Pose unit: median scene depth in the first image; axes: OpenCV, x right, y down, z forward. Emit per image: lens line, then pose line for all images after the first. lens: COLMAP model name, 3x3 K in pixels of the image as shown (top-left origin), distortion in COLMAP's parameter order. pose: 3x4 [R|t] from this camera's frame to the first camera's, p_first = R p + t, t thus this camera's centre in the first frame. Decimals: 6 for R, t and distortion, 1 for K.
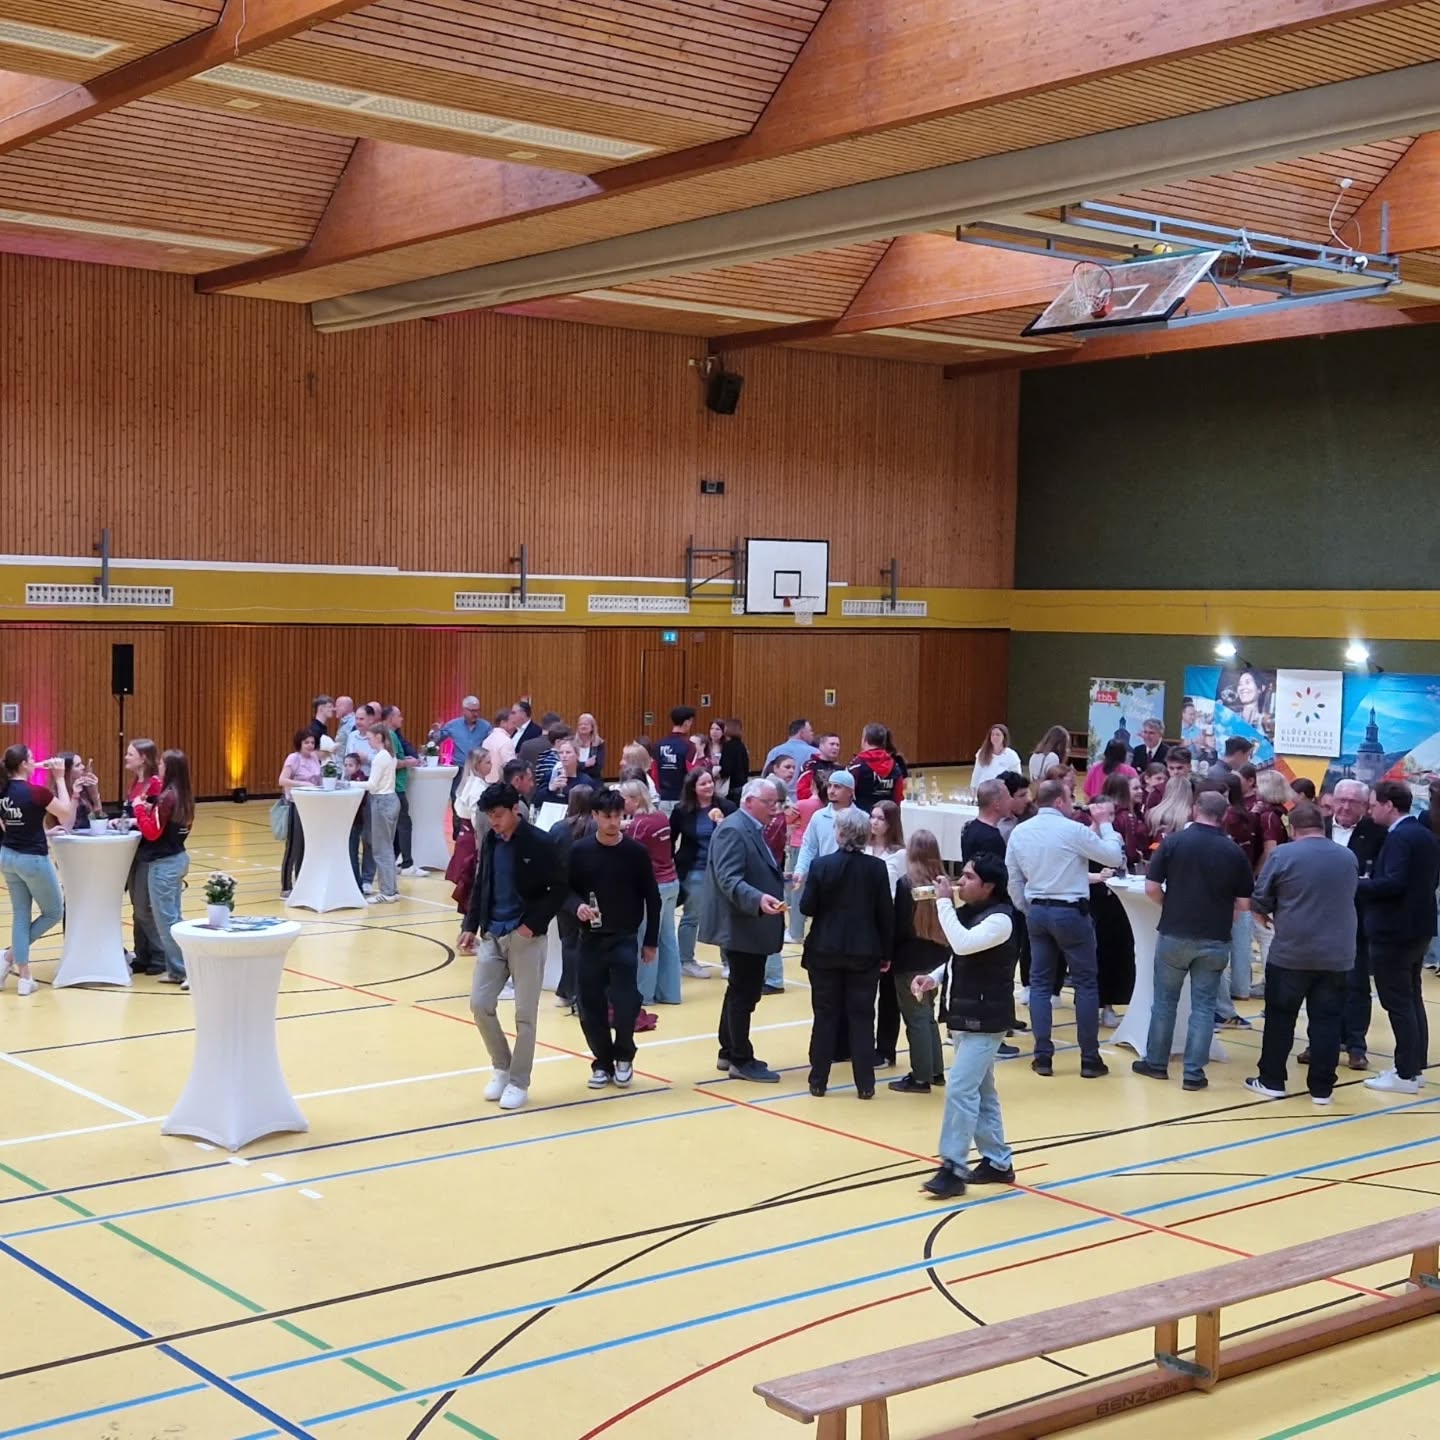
lens RADIAL K [[1988.5, 0, 720.0], [0, 1988.5, 720.0], [0, 0, 1]] dist [0.023423, -0.032096]
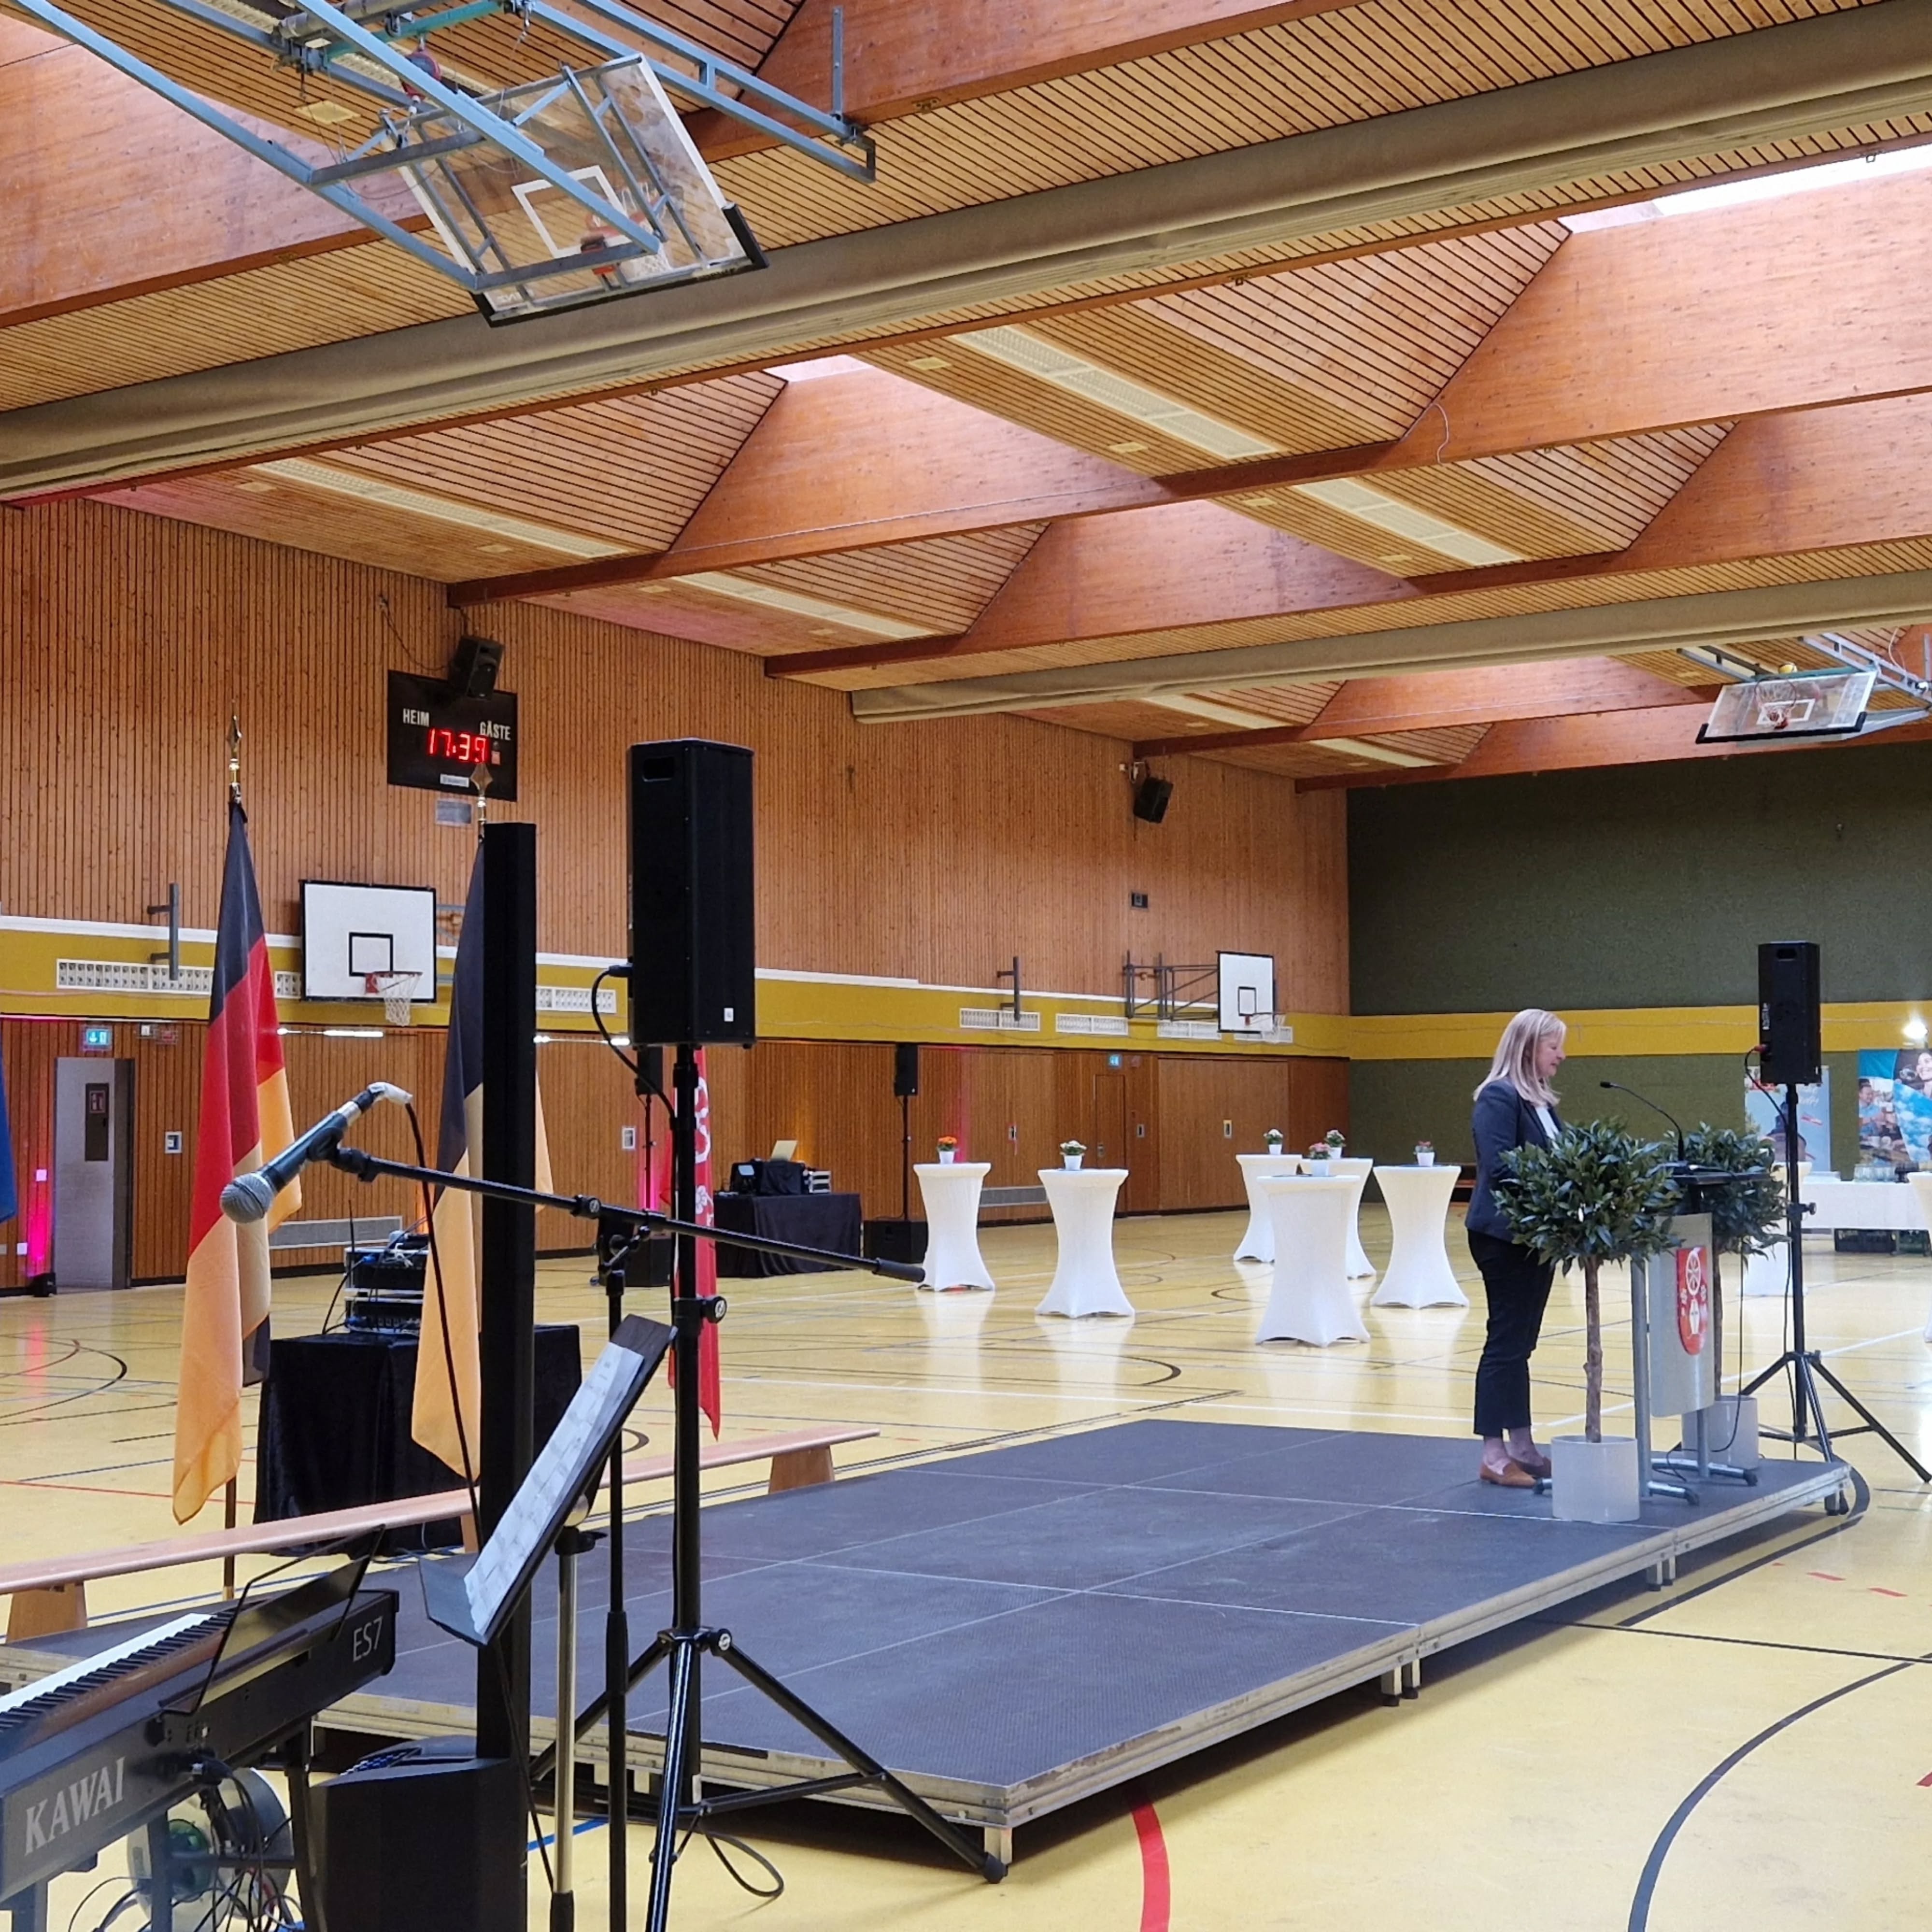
lens RADIAL K [[2667.9, 0, 966.0], [0, 2667.9, 966.0], [0, 0, 1]] dist [0.023423, -0.032096]
pose [[0.936426, -0.001529, 0.350863, -0.548531], [0.043325, 0.992841, -0.111305, 0.051506], [-0.348181, 0.119430, 0.929788, -0.133741]]
